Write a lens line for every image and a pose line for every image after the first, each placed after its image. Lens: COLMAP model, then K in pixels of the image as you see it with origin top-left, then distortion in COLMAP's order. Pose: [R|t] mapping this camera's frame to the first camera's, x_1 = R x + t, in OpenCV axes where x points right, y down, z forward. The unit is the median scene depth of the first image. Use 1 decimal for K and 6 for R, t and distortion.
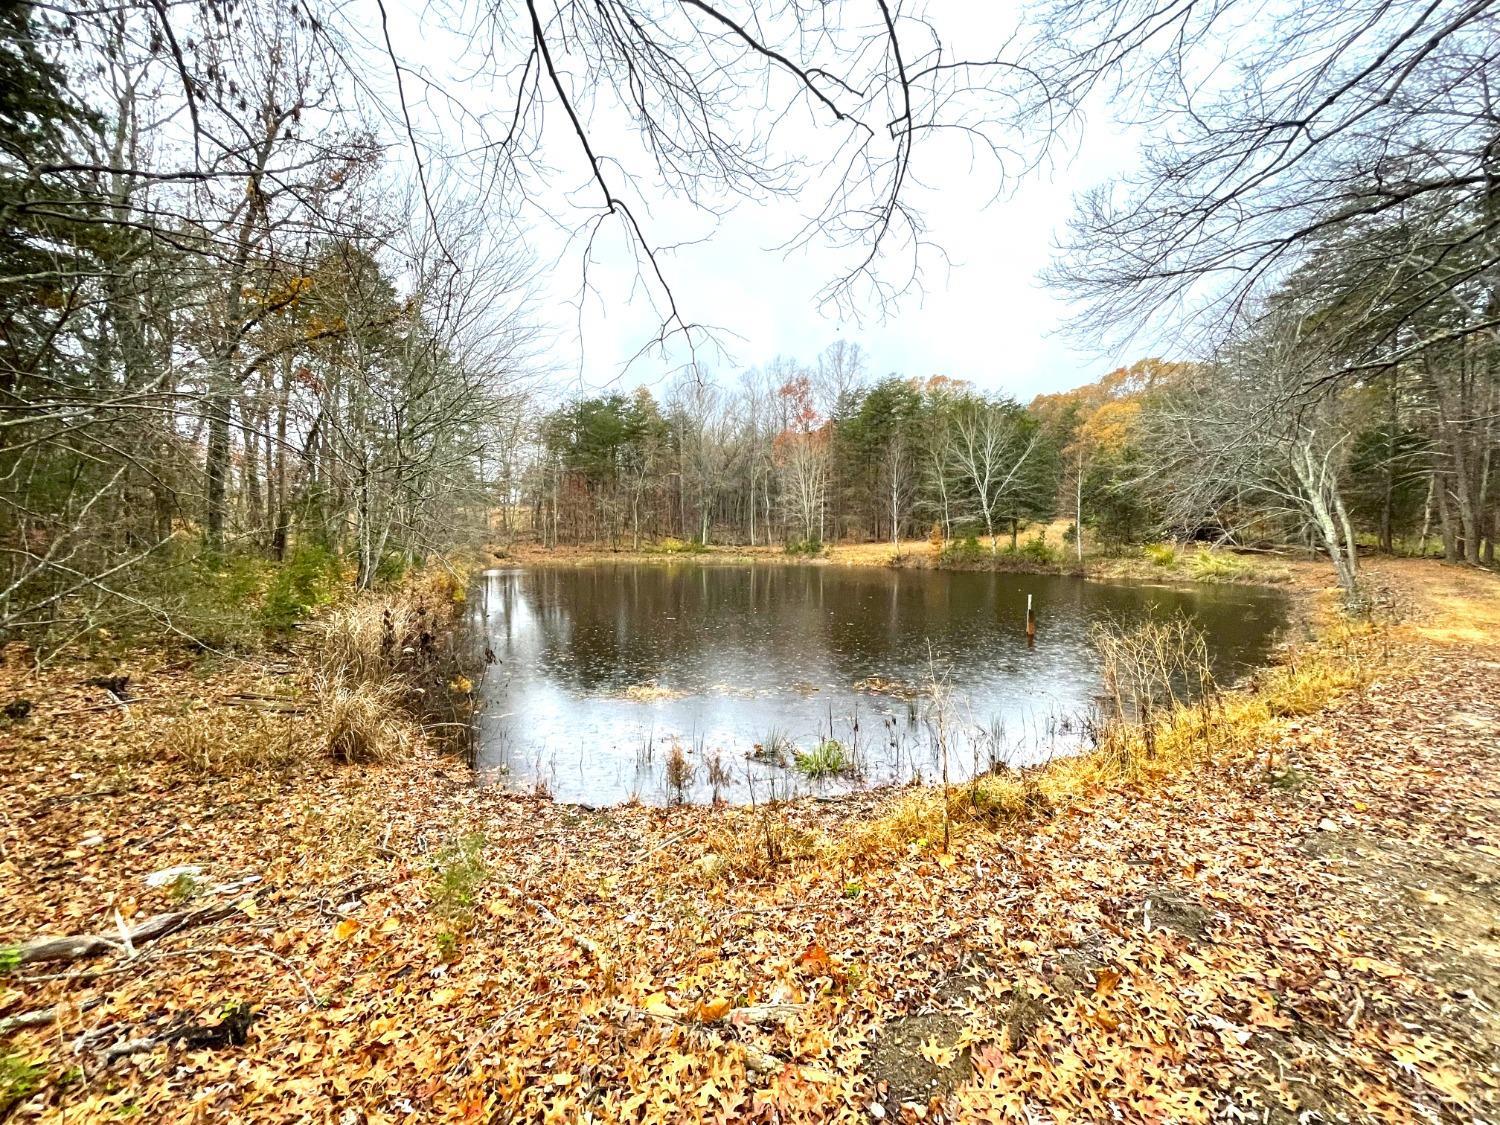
lens RADIAL K [[598.4, 0, 746.8], [0, 598.4, 566.2], [0, 0, 1]] dist [0.006351, -0.002492]
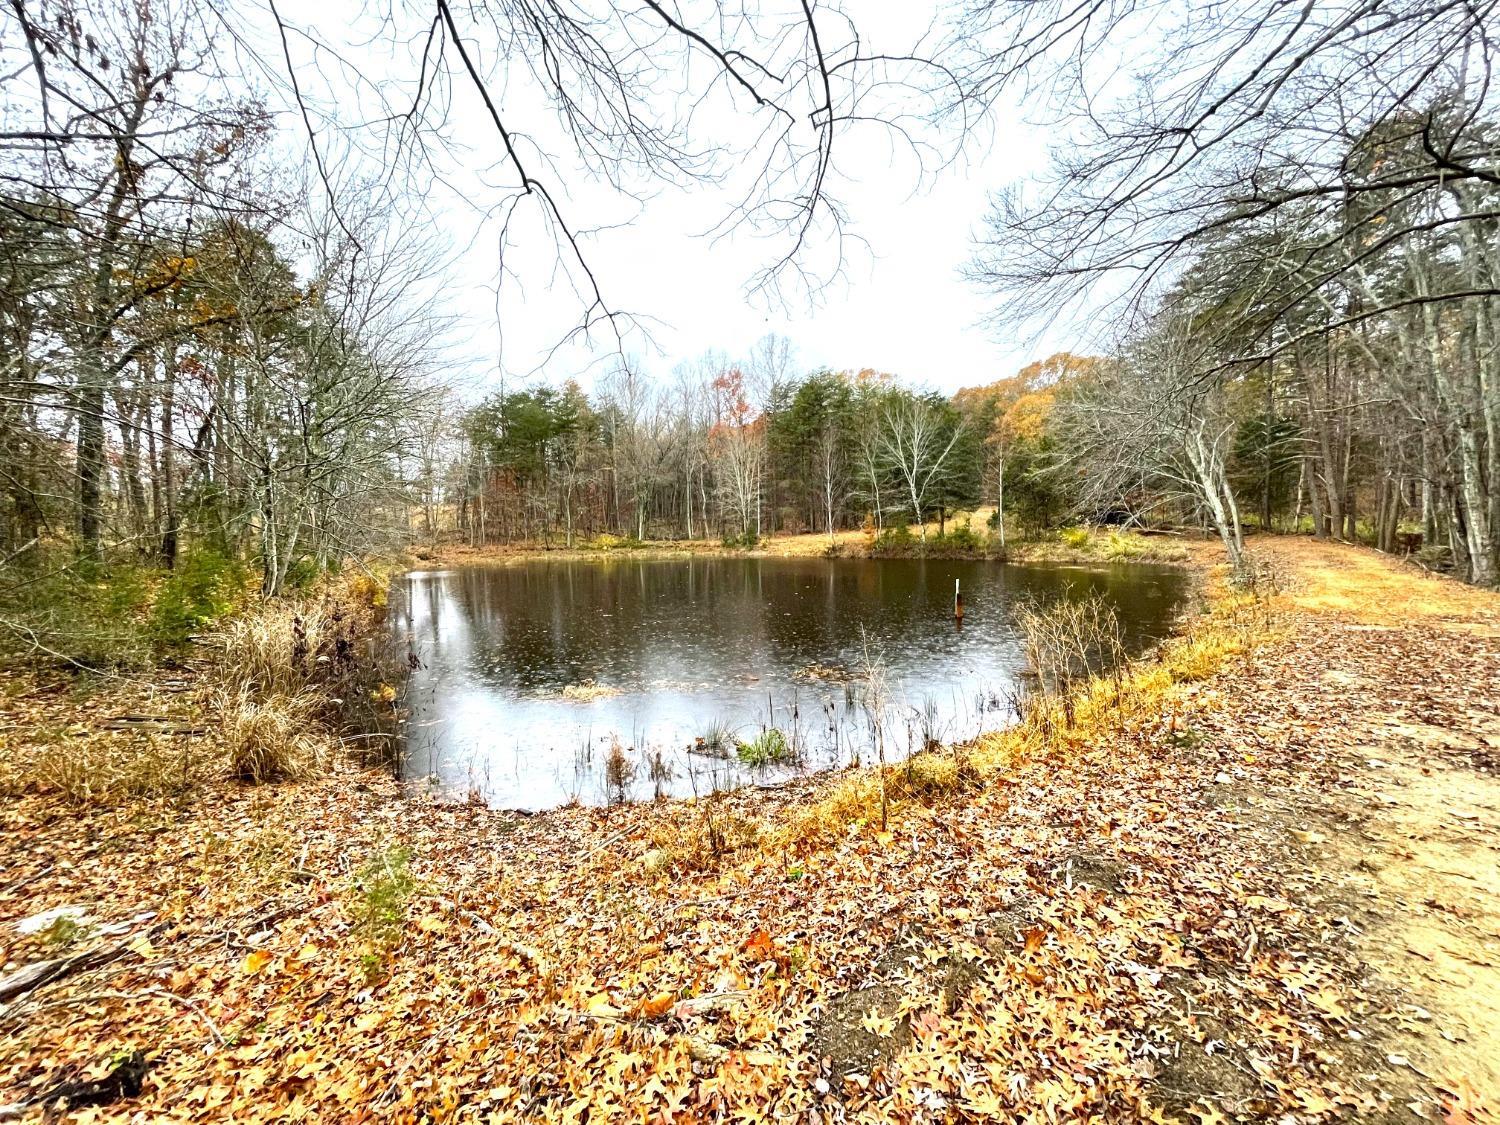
lens RADIAL K [[598.4, 0, 745.3], [0, 598.4, 565.8], [0, 0, 1]] dist [0.006351, -0.002492]
pose [[0.994490, -0.030623, 0.100258, 0.002542], [0.029610, 0.999494, 0.011579, 0.002517], [-0.100562, -0.008547, 0.994894, 0.002518]]
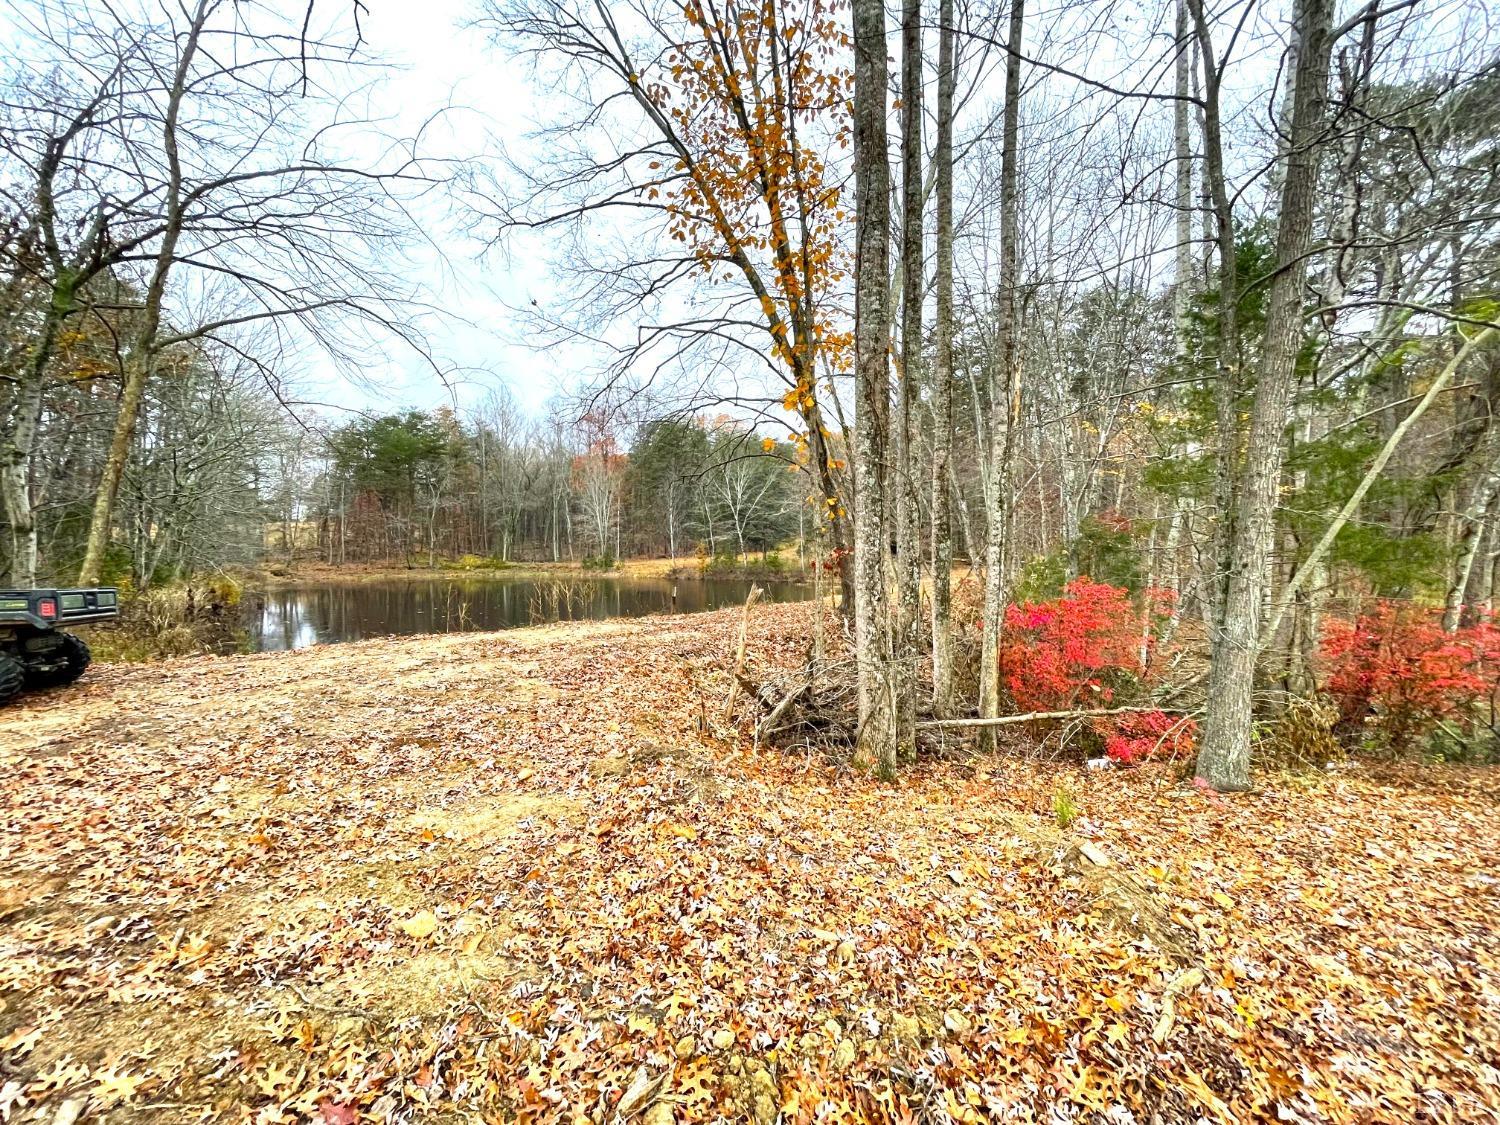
lens RADIAL K [[598.4, 0, 732.1], [0, 598.4, 561.9], [0, 0, 1]] dist [0.006351, -0.002492]
pose [[0.967782, -0.006096, 0.251717, 0.487755], [0.015522, 0.999250, -0.035477, 0.084286], [-0.251312, 0.038241, 0.967150, -1.096360]]
